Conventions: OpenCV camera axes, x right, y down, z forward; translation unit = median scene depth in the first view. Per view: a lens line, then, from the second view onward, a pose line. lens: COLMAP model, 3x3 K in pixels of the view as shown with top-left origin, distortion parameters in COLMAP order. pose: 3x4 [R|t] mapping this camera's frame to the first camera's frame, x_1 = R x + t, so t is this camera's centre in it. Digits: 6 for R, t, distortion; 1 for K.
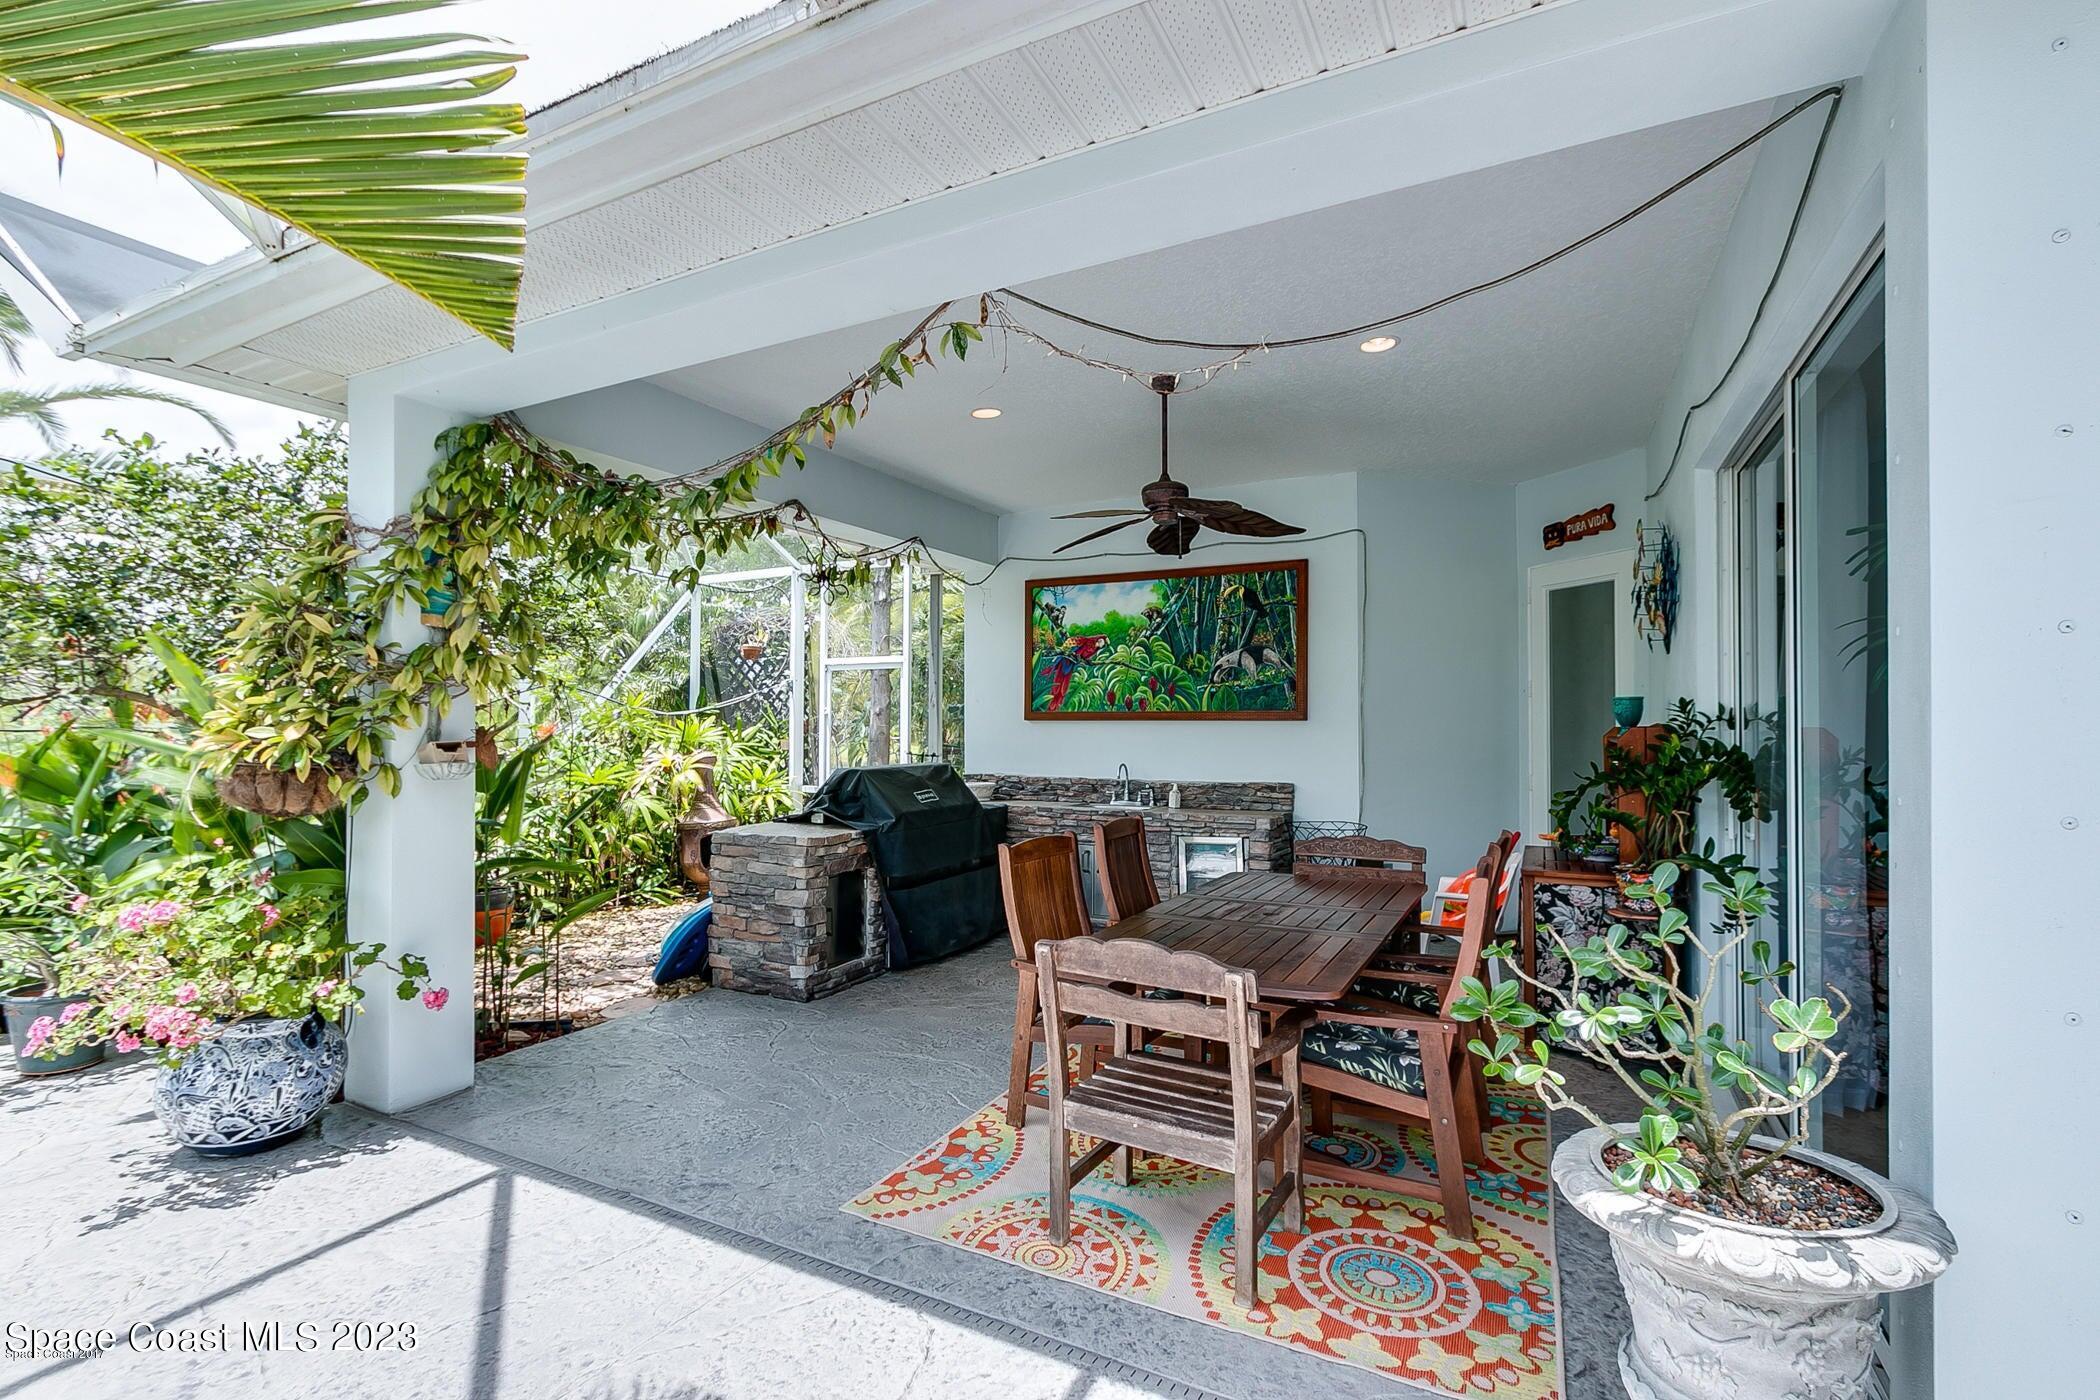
lens RADIAL K [[959.8, 0, 1045.8], [0, 959.8, 723.3], [0, 0, 1]] dist [0.000692, -0.000132]
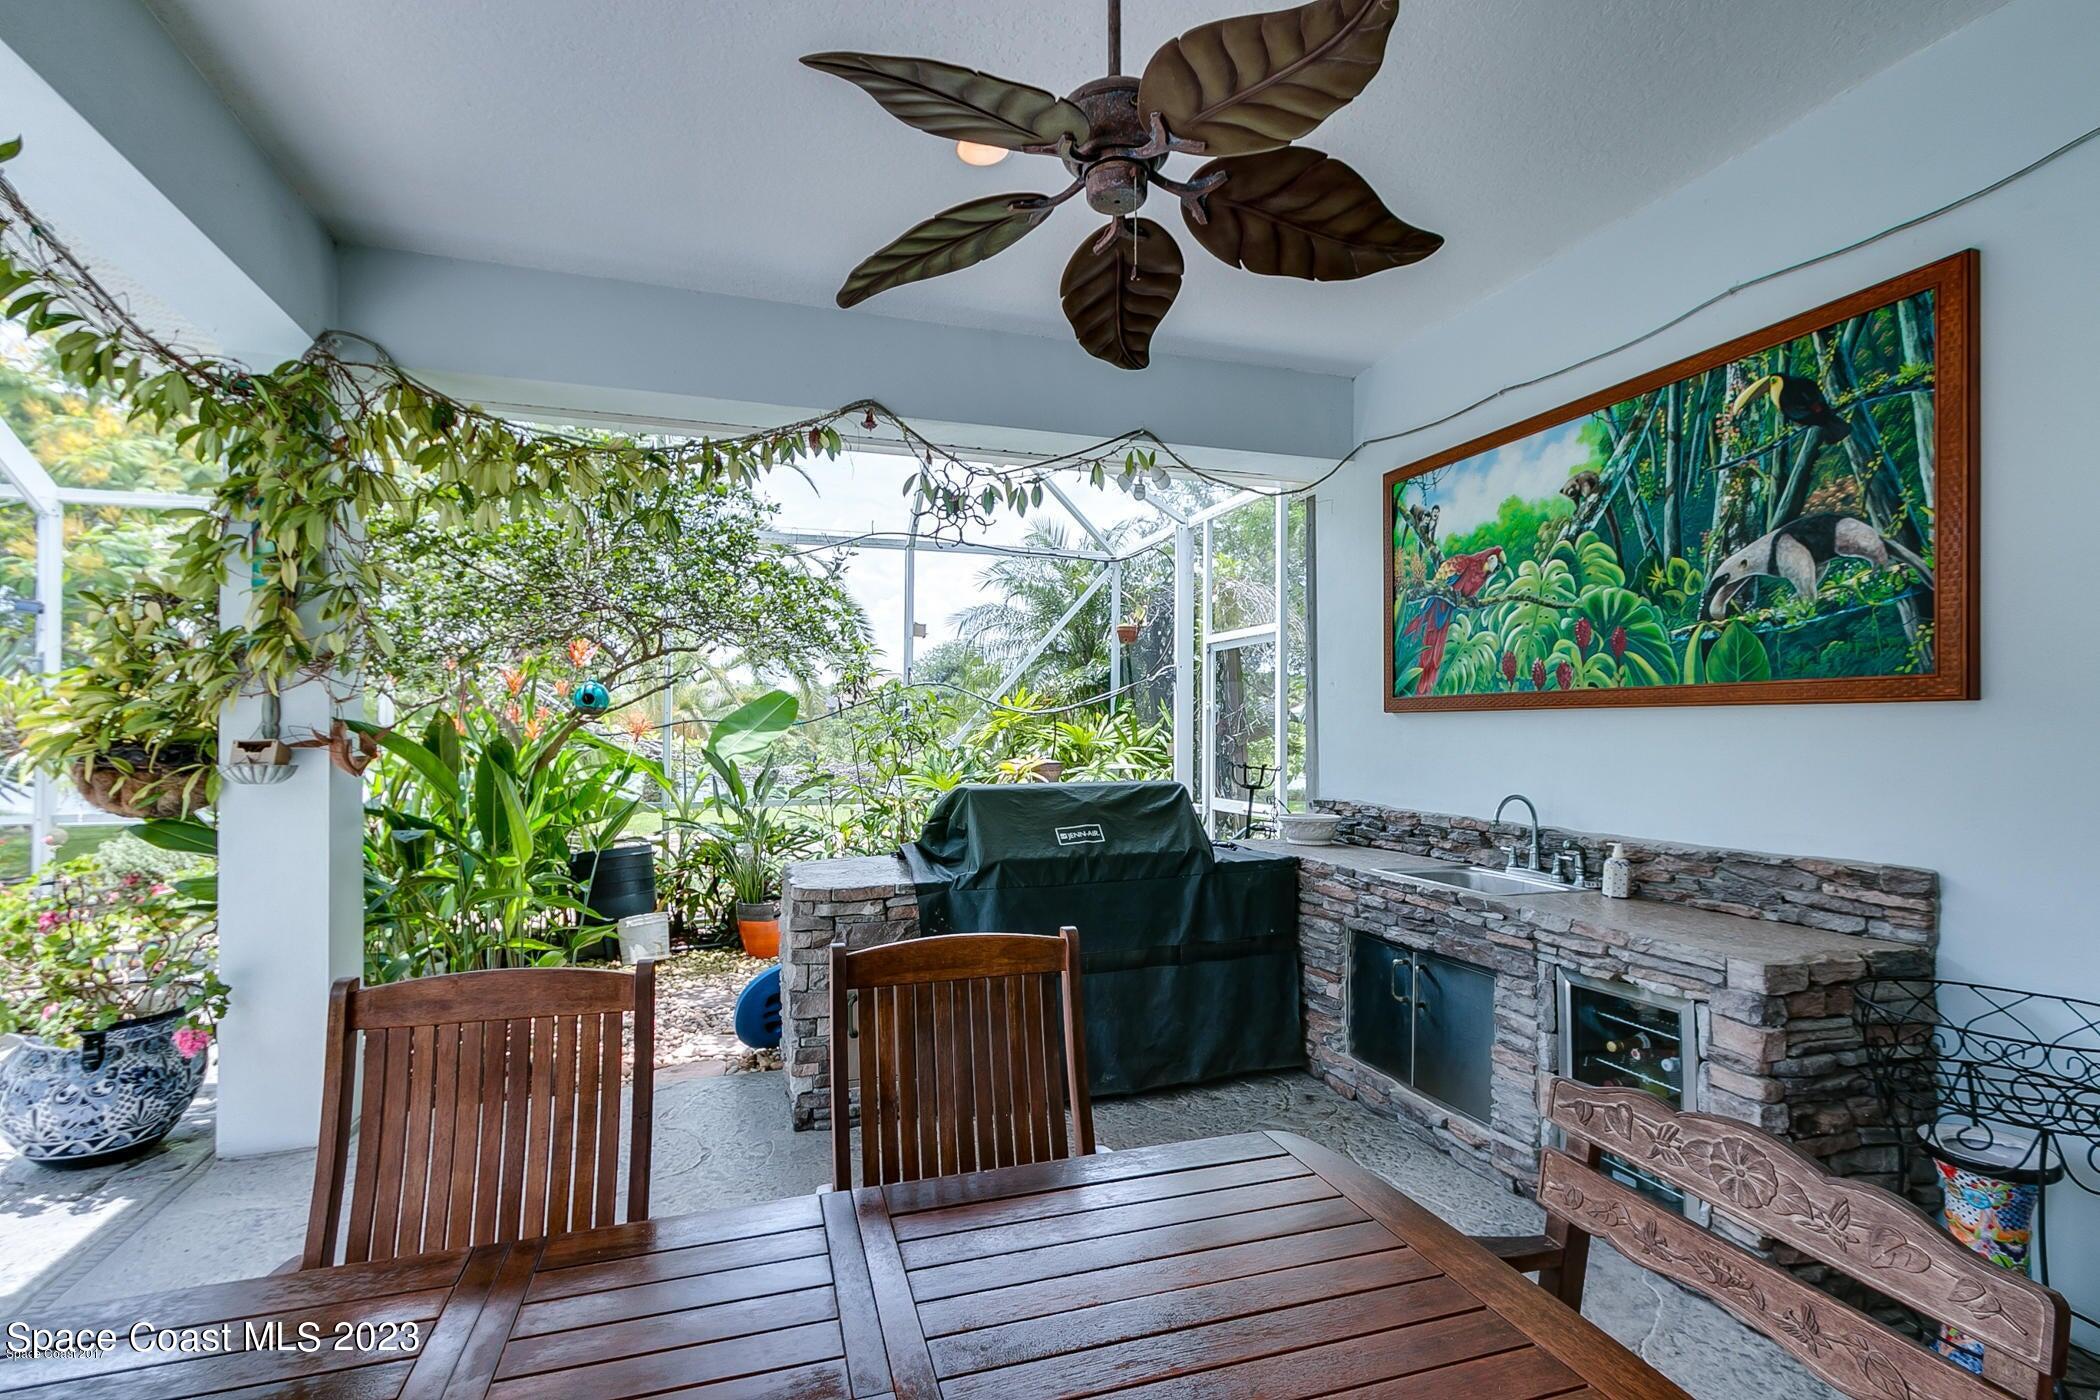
lens RADIAL K [[959.8, 0, 1045.8], [0, 959.8, 723.3], [0, 0, 1]] dist [0.000692, -0.000132]
pose [[0.717364, -0.006416, -0.696669, 0.258701], [0.002245, 0.999974, -0.006897, 0.007174], [0.696695, 0.003384, 0.717359, 0.476647]]
